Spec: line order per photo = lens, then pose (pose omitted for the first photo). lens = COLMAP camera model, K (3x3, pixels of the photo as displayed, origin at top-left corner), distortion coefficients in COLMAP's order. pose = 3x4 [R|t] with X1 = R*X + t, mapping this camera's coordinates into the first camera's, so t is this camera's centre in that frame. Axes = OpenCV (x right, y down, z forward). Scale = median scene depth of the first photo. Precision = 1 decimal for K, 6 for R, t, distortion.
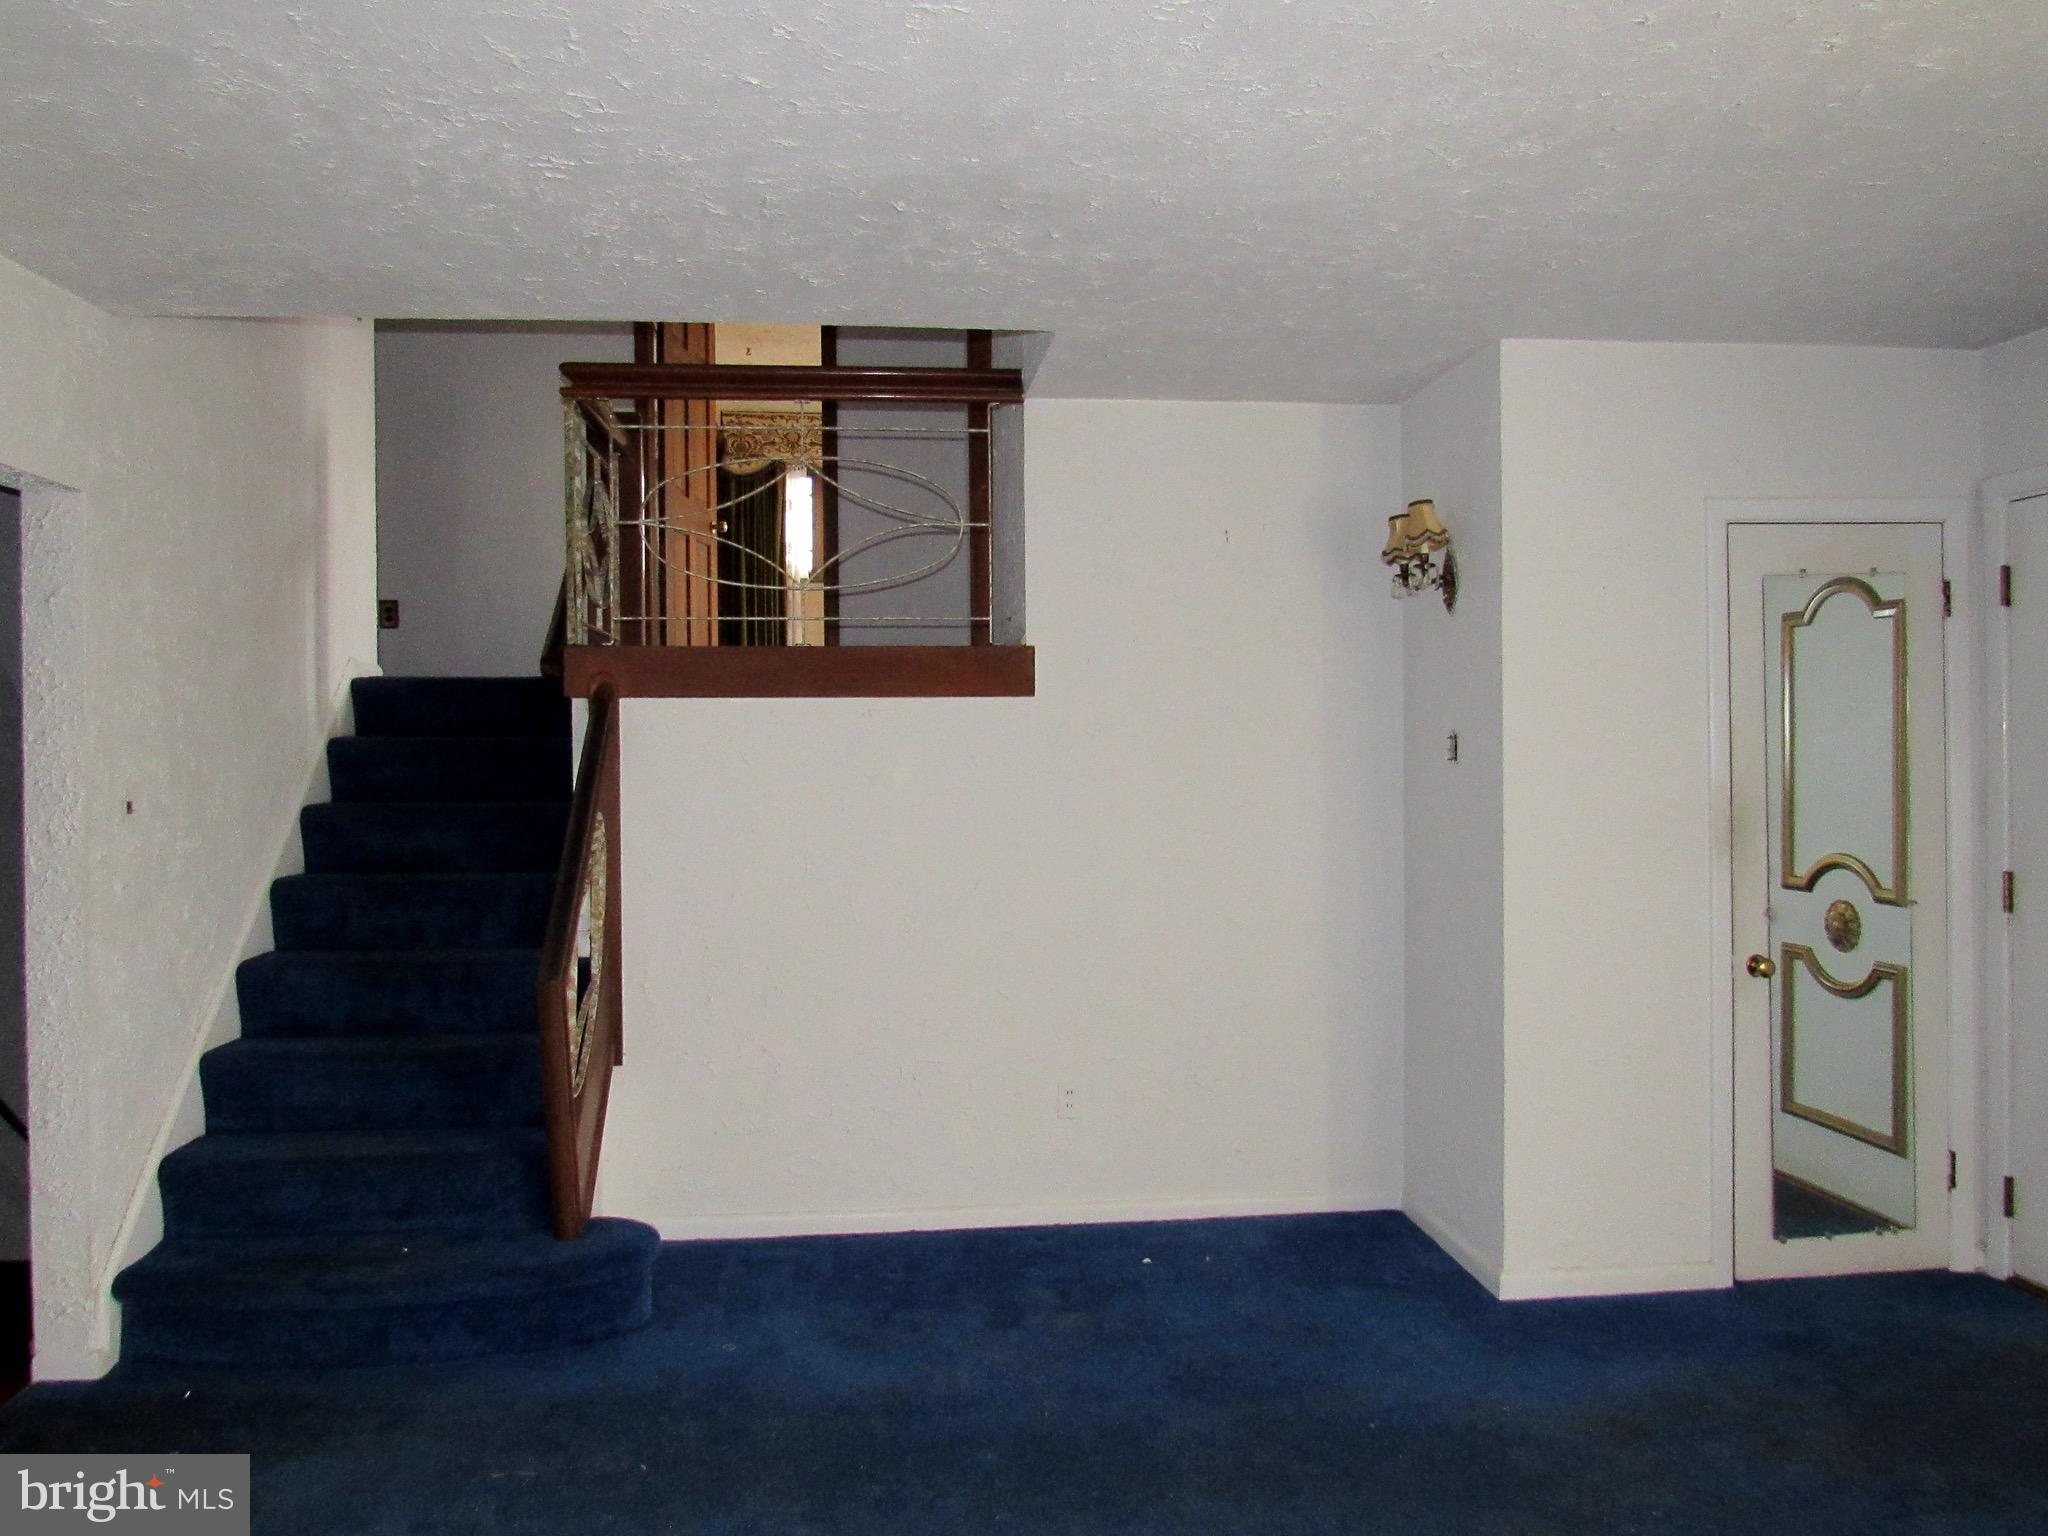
lens RADIAL K [[1460.2, 0, 1006.1], [0, 1460.2, 767.8], [0, 0, 1]] dist [-0.014421, 0.001878]
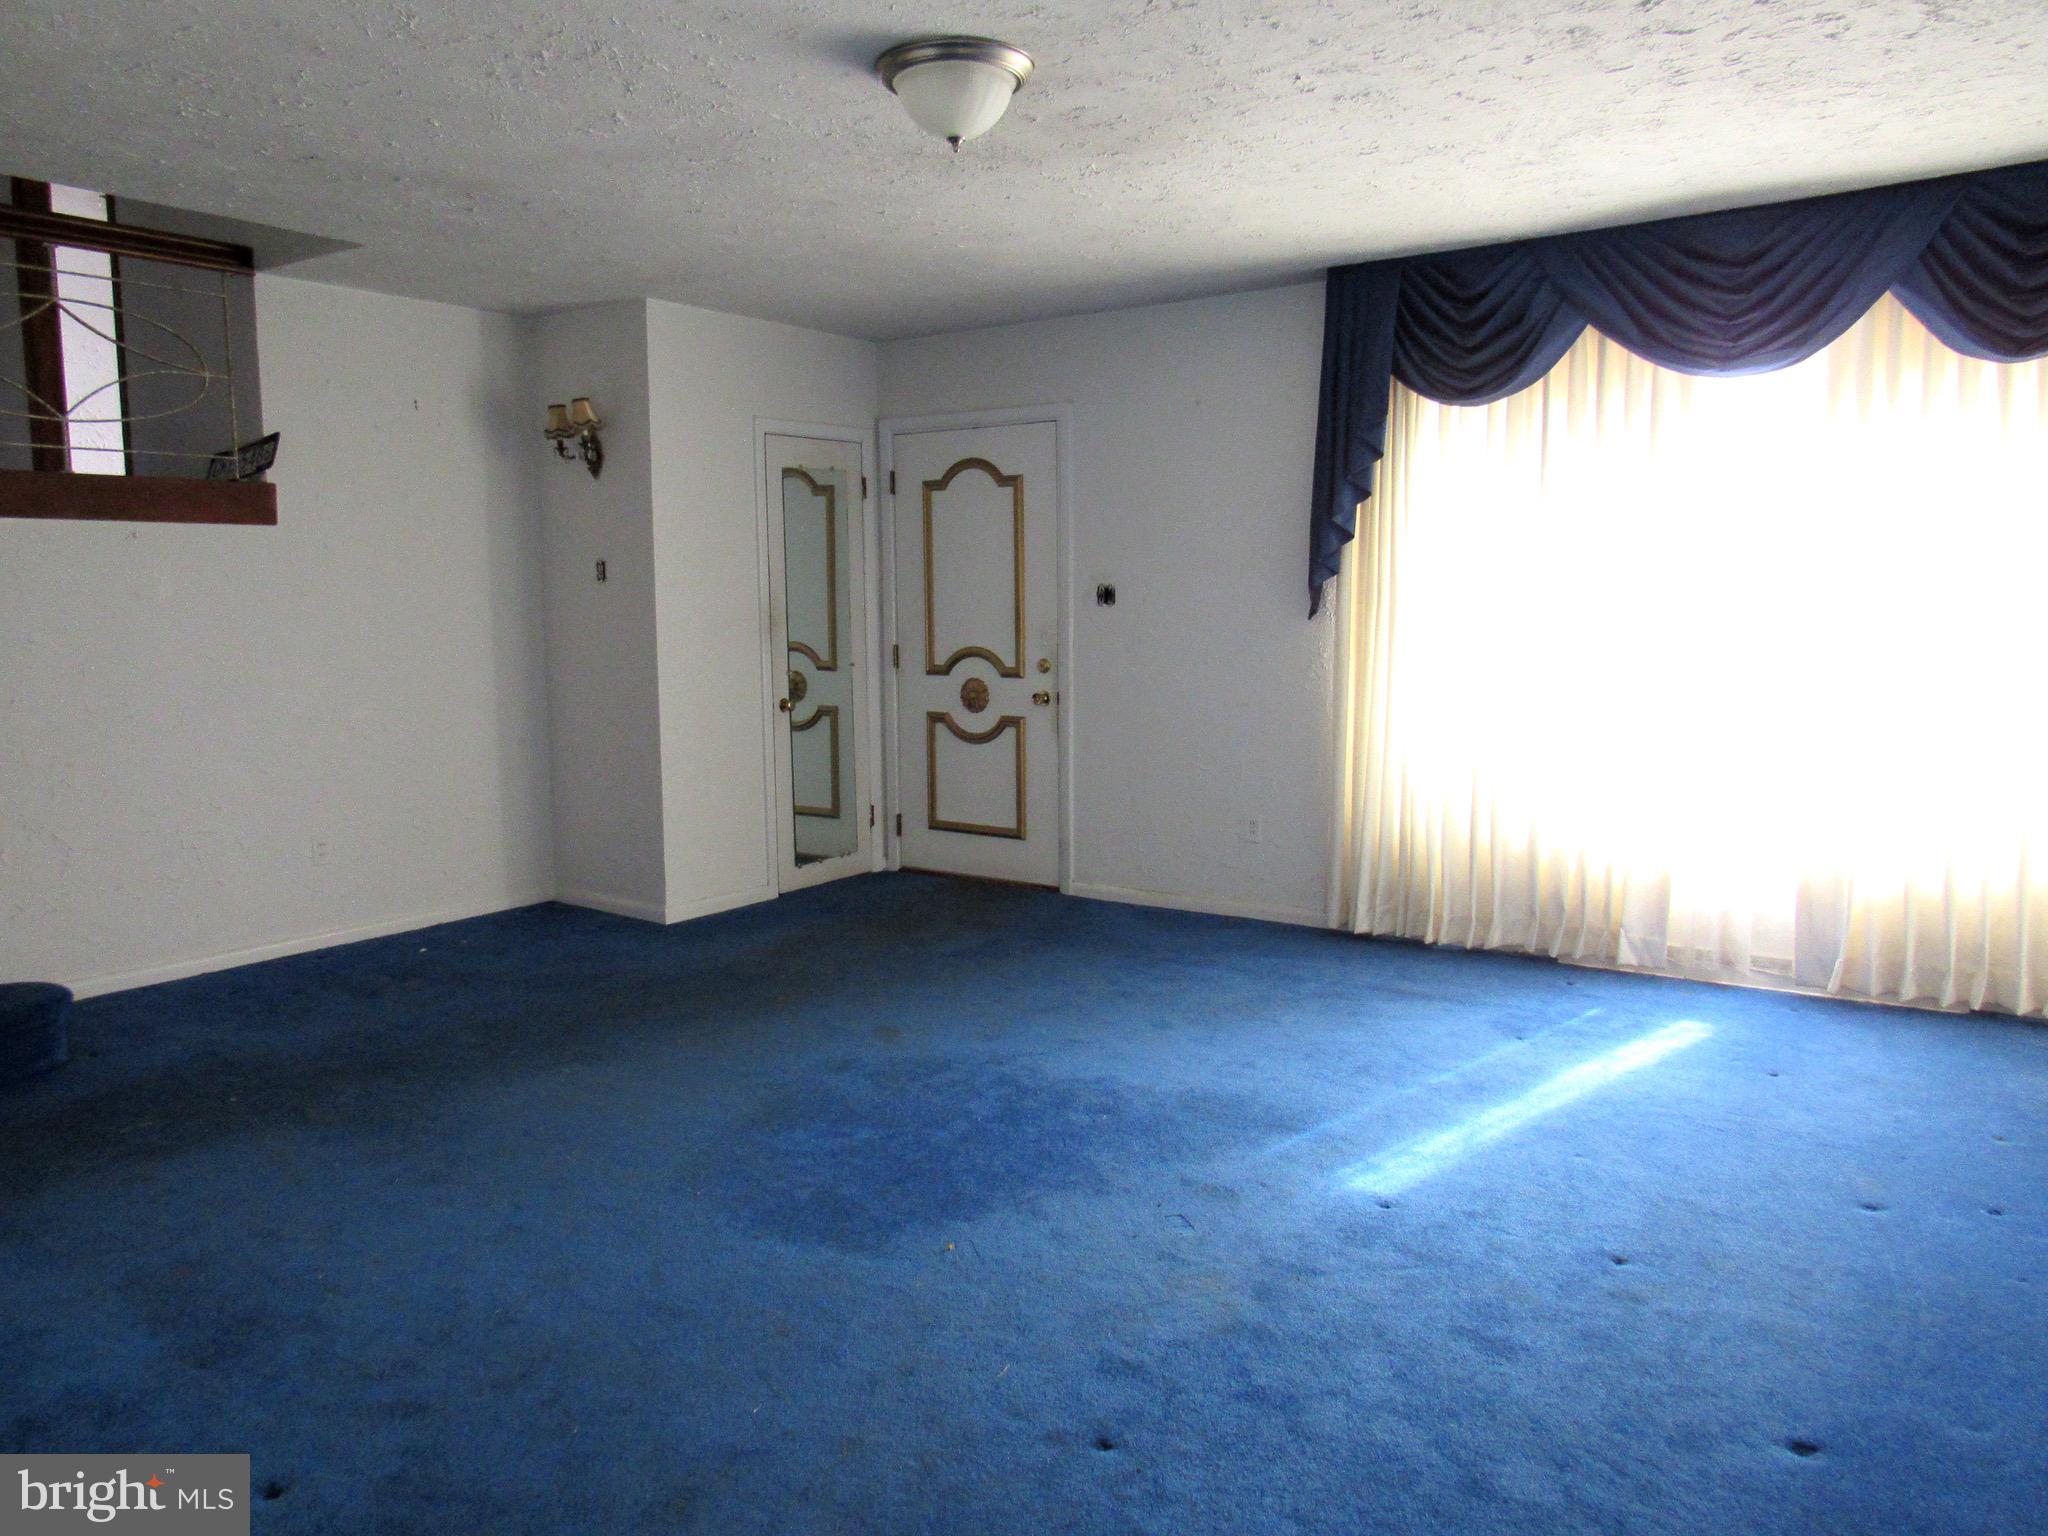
lens RADIAL K [[1460.2, 0, 1006.1], [0, 1460.2, 767.8], [0, 0, 1]] dist [-0.014421, 0.001878]
pose [[0.665136, -0.085529, 0.741808, -0.541861], [0.005828, 0.993983, 0.109378, 0.024630], [-0.746699, -0.068428, 0.661633, -0.290581]]
